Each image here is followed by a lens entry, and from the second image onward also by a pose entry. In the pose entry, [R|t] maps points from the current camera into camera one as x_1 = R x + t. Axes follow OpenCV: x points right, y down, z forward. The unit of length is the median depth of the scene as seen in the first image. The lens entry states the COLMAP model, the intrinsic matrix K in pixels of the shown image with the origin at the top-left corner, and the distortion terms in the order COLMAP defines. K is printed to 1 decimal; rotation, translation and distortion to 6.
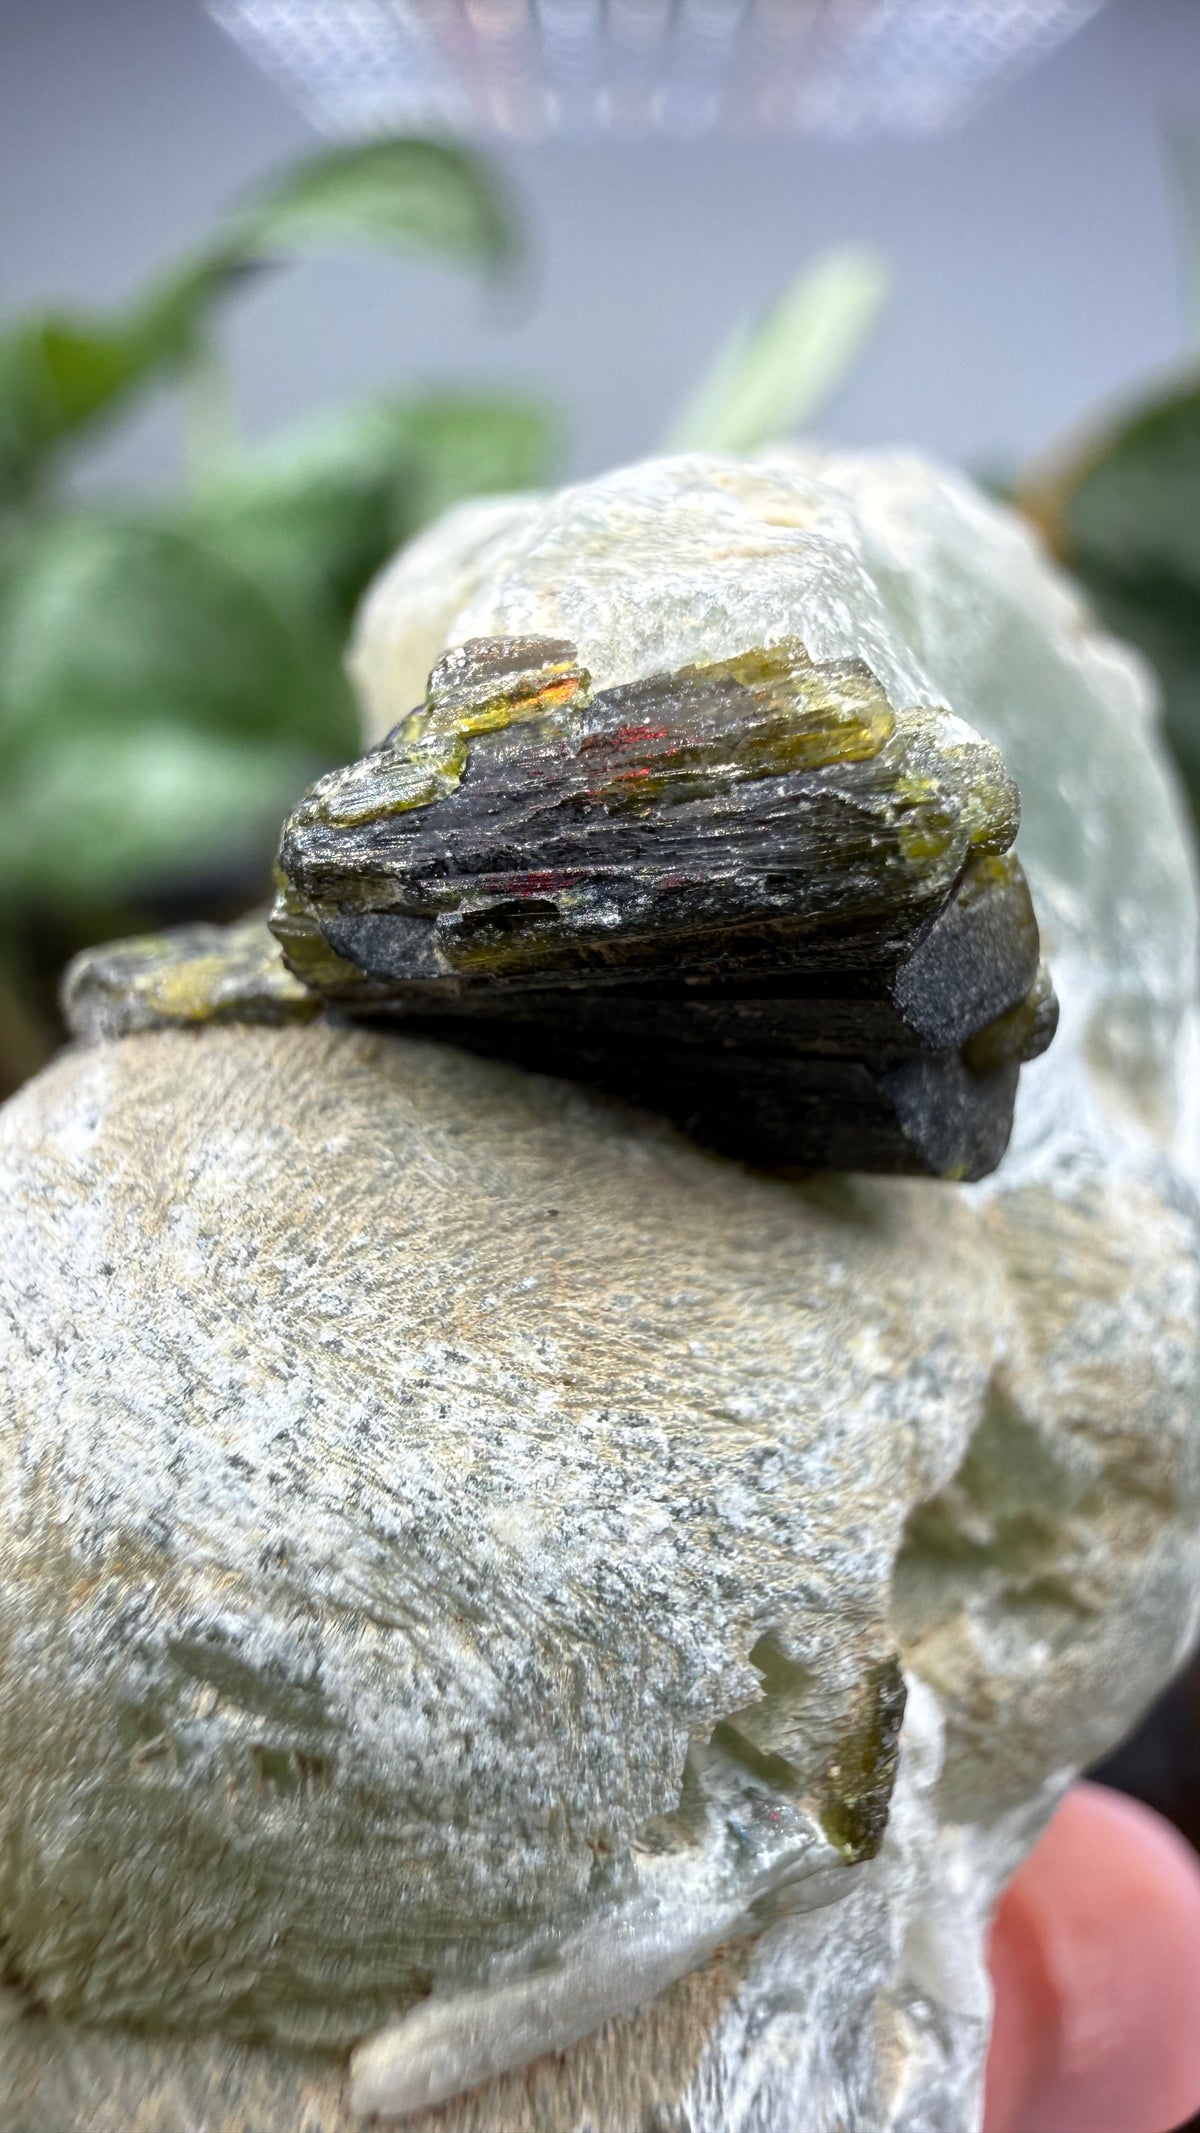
lens RADIAL K [[1576.8, 0, 586.5], [0, 1576.8, 1042.0], [0, 0, 1]] dist [0.018071, -0.028313]
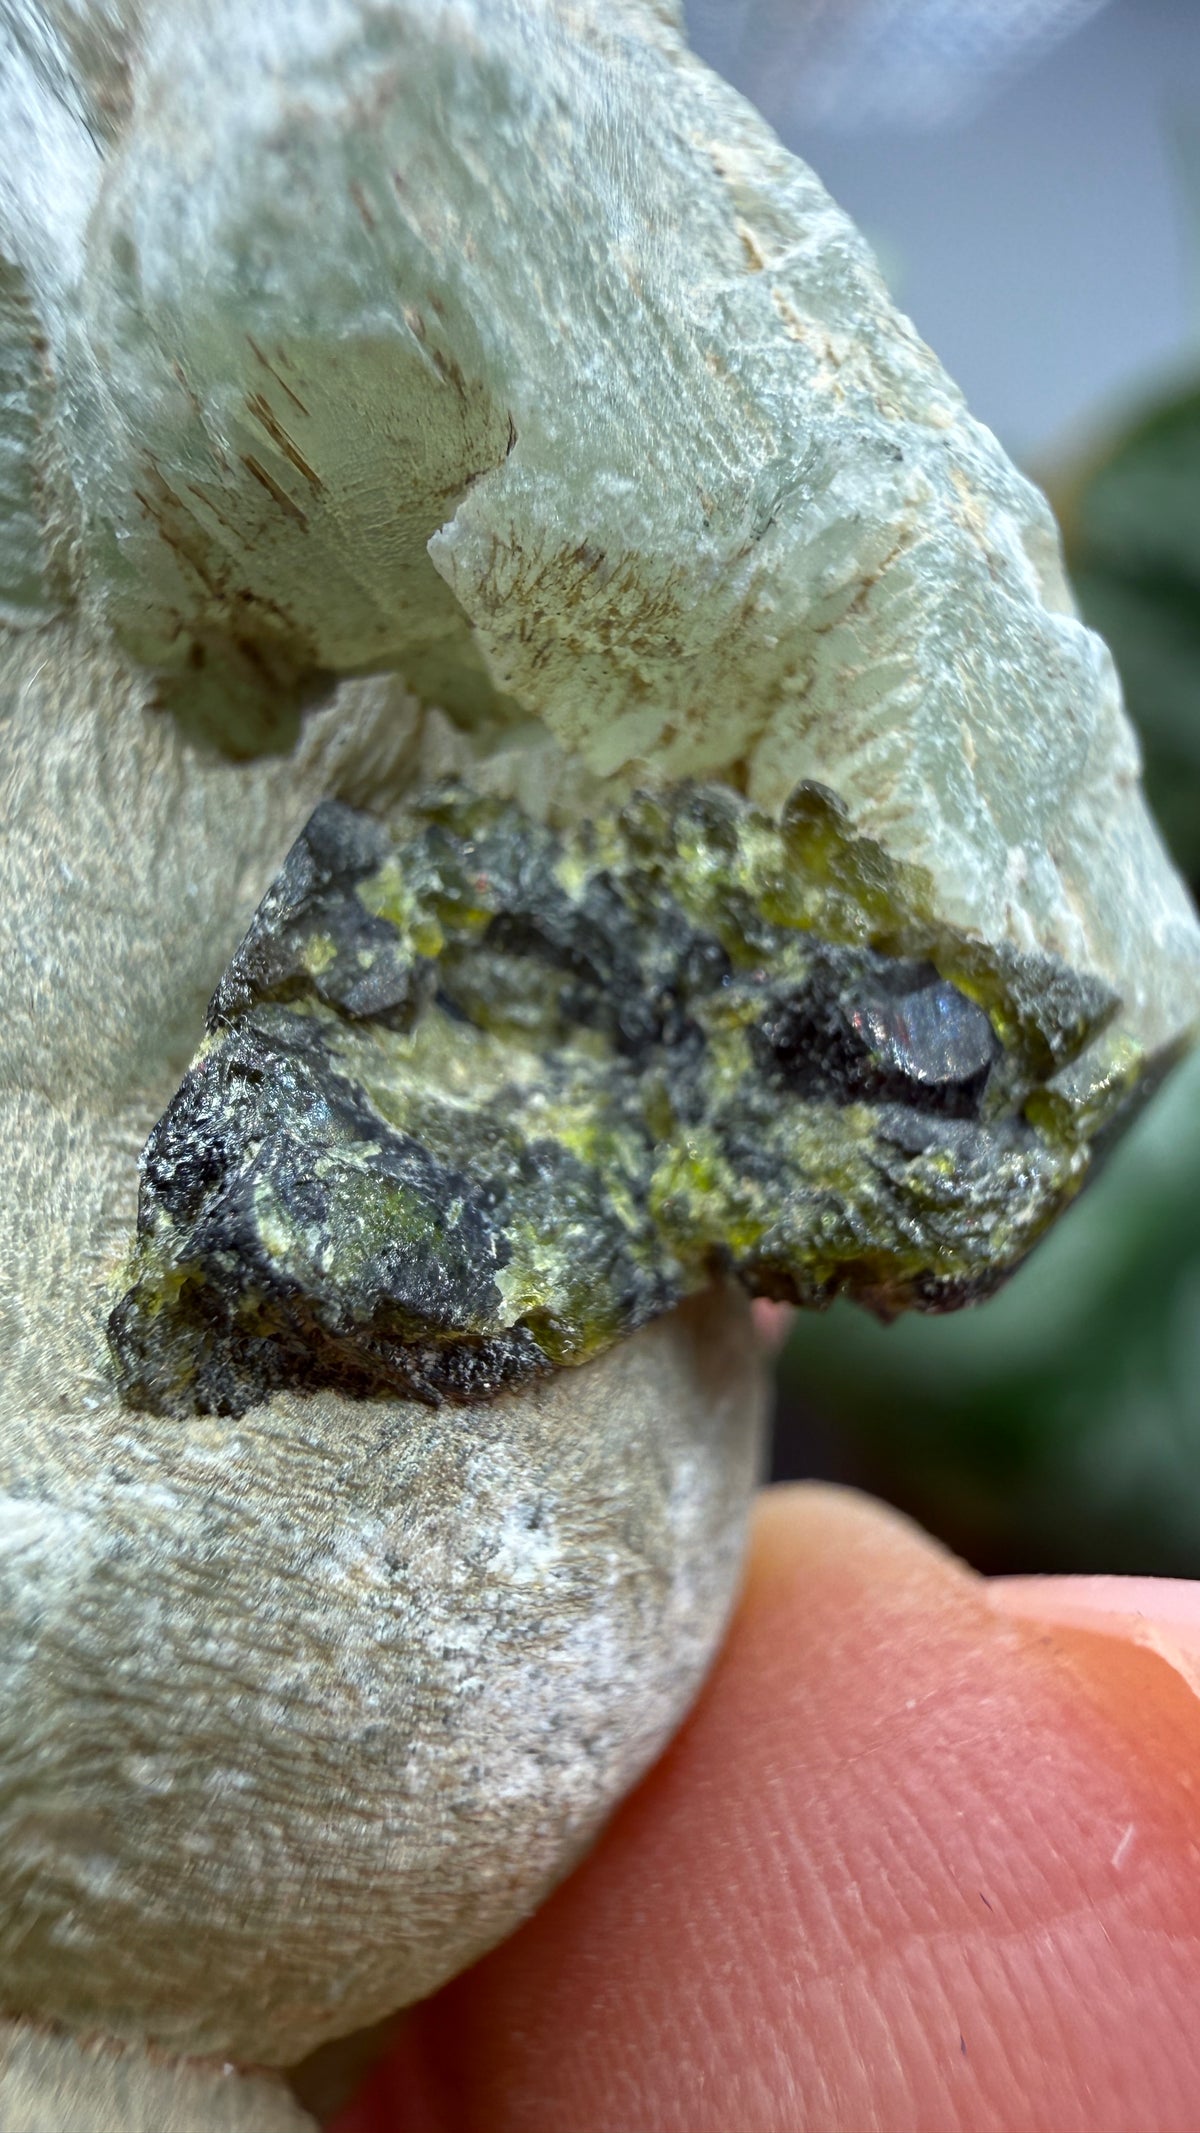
lens RADIAL K [[1576.8, 0, 570.3], [0, 1576.8, 1029.8], [0, 0, 1]] dist [0.018071, -0.028313]
pose [[0.385569, -0.411616, 0.825778, -0.949856], [-0.435112, 0.708102, 0.556120, -0.630900], [-0.813643, -0.573728, 0.093923, 1.175686]]
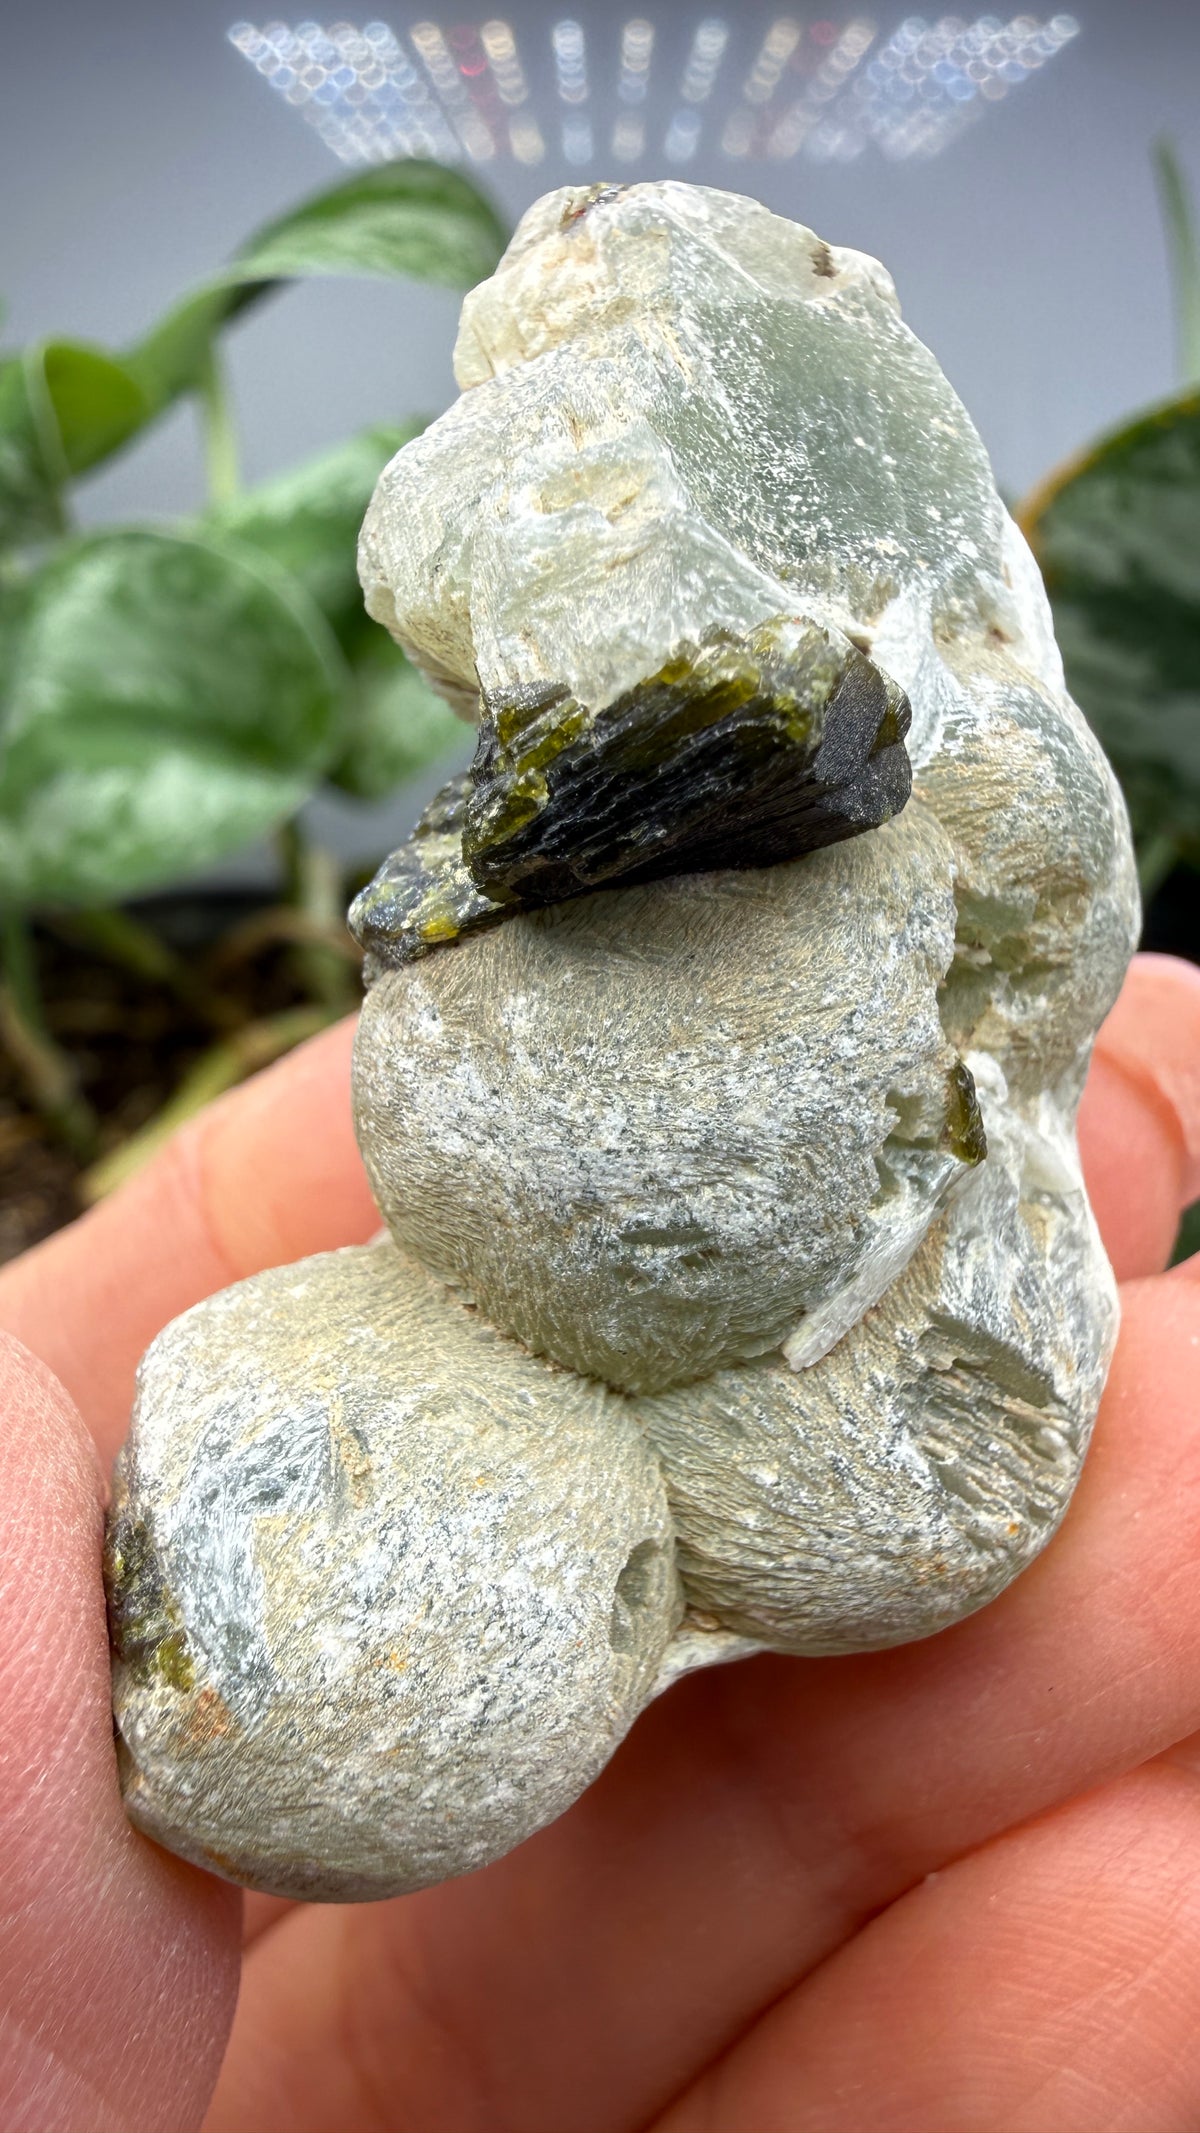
lens RADIAL K [[1576.8, 0, 603.1], [0, 1576.8, 1033.5], [0, 0, 1]] dist [0.018071, -0.028313]
pose [[0.892042, -0.437598, -0.113003, 0.056034], [0.447171, 0.818294, 0.361154, -0.542666], [-0.065571, -0.372696, 0.925634, -0.732297]]
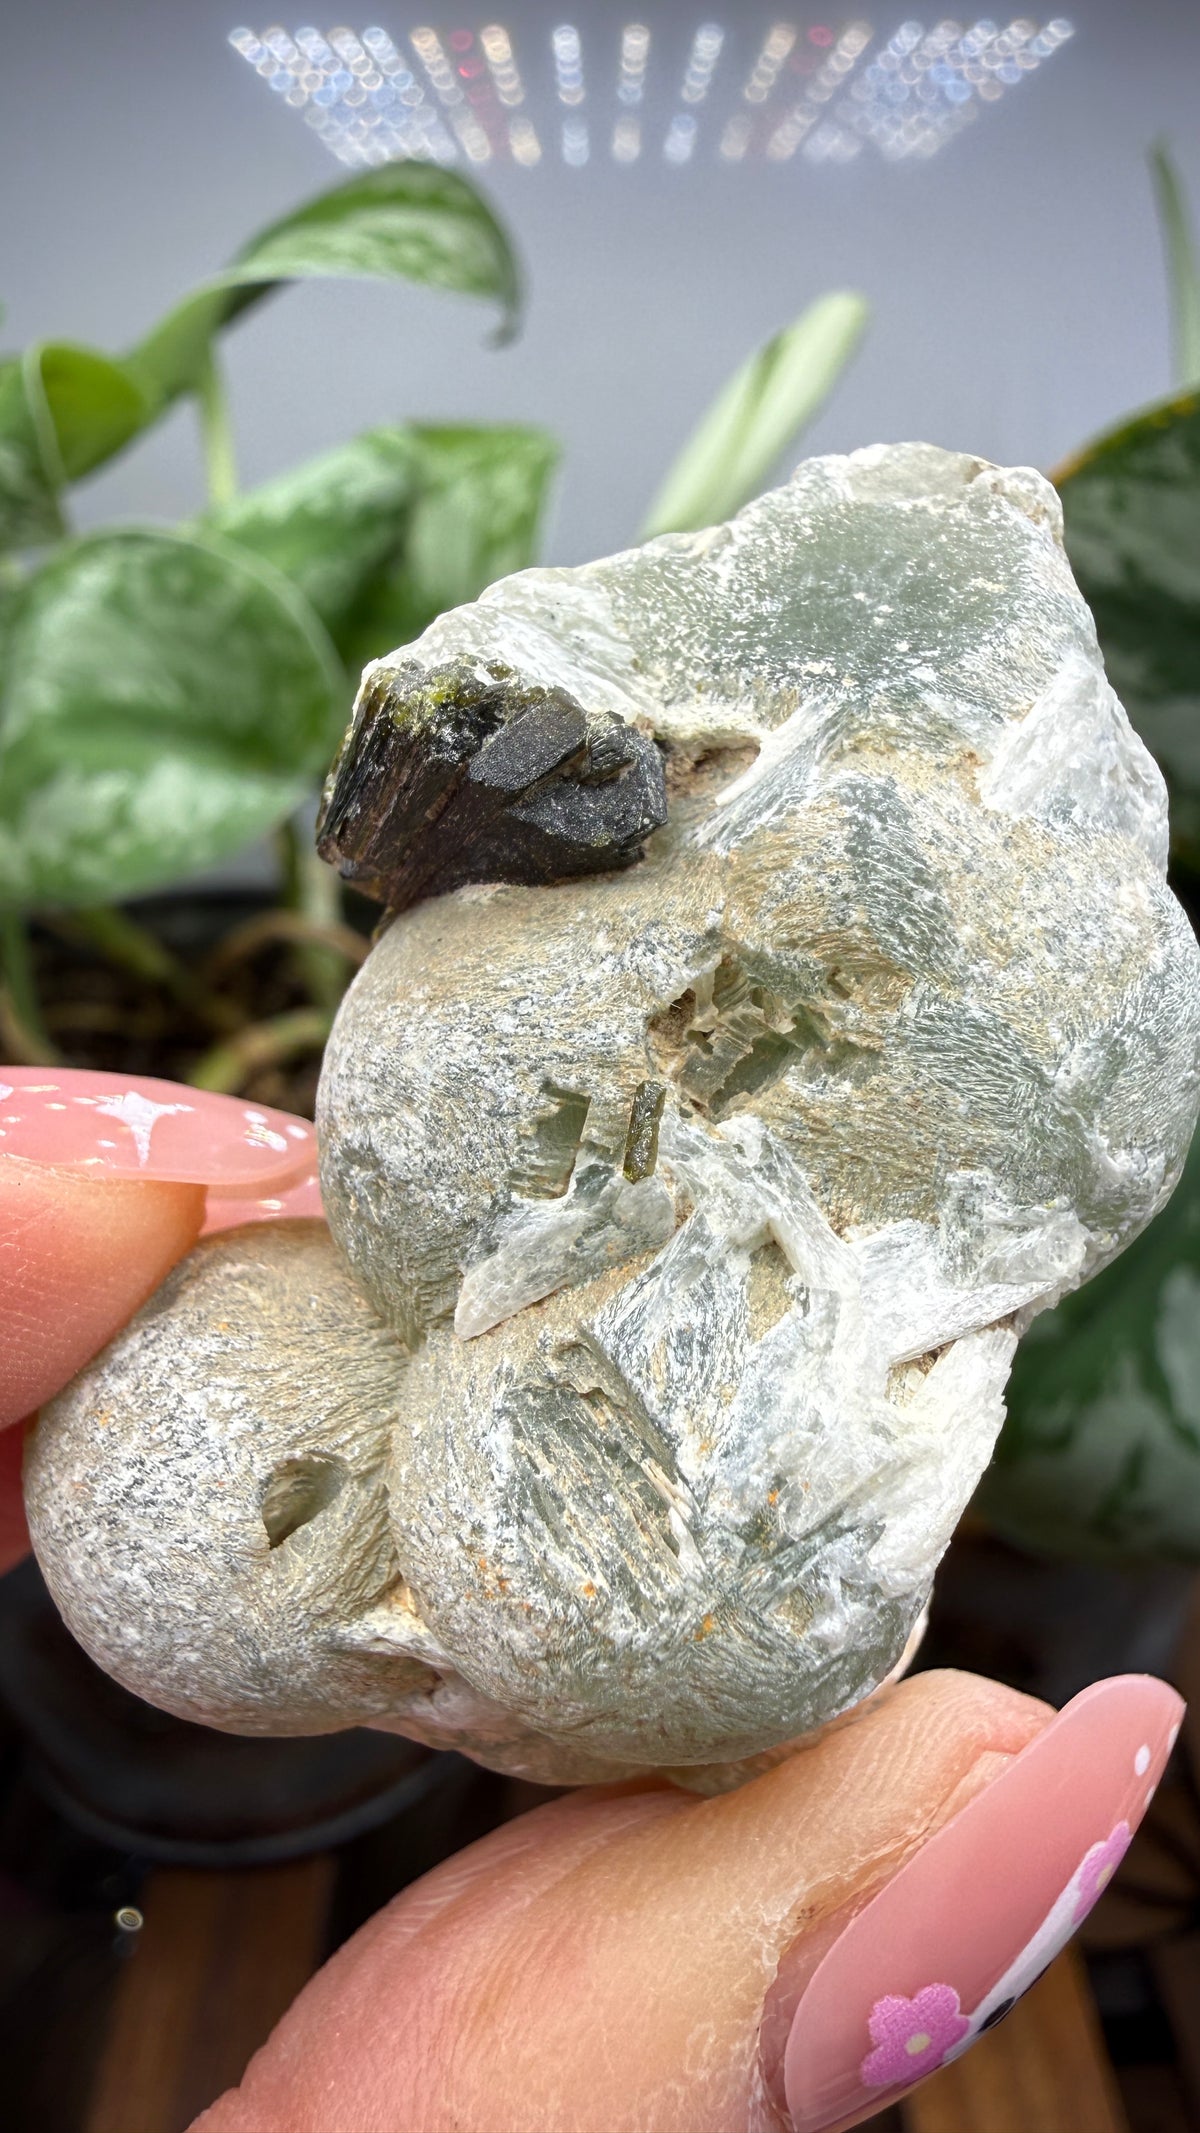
lens RADIAL K [[1576.8, 0, 595.1], [0, 1576.8, 1028.5], [0, 0, 1]] dist [0.018071, -0.028313]
pose [[0.619831, -0.393313, -0.679054, 1.652572], [0.270526, 0.919380, -0.285579, 0.962526], [0.736631, -0.006691, 0.676262, -0.361442]]
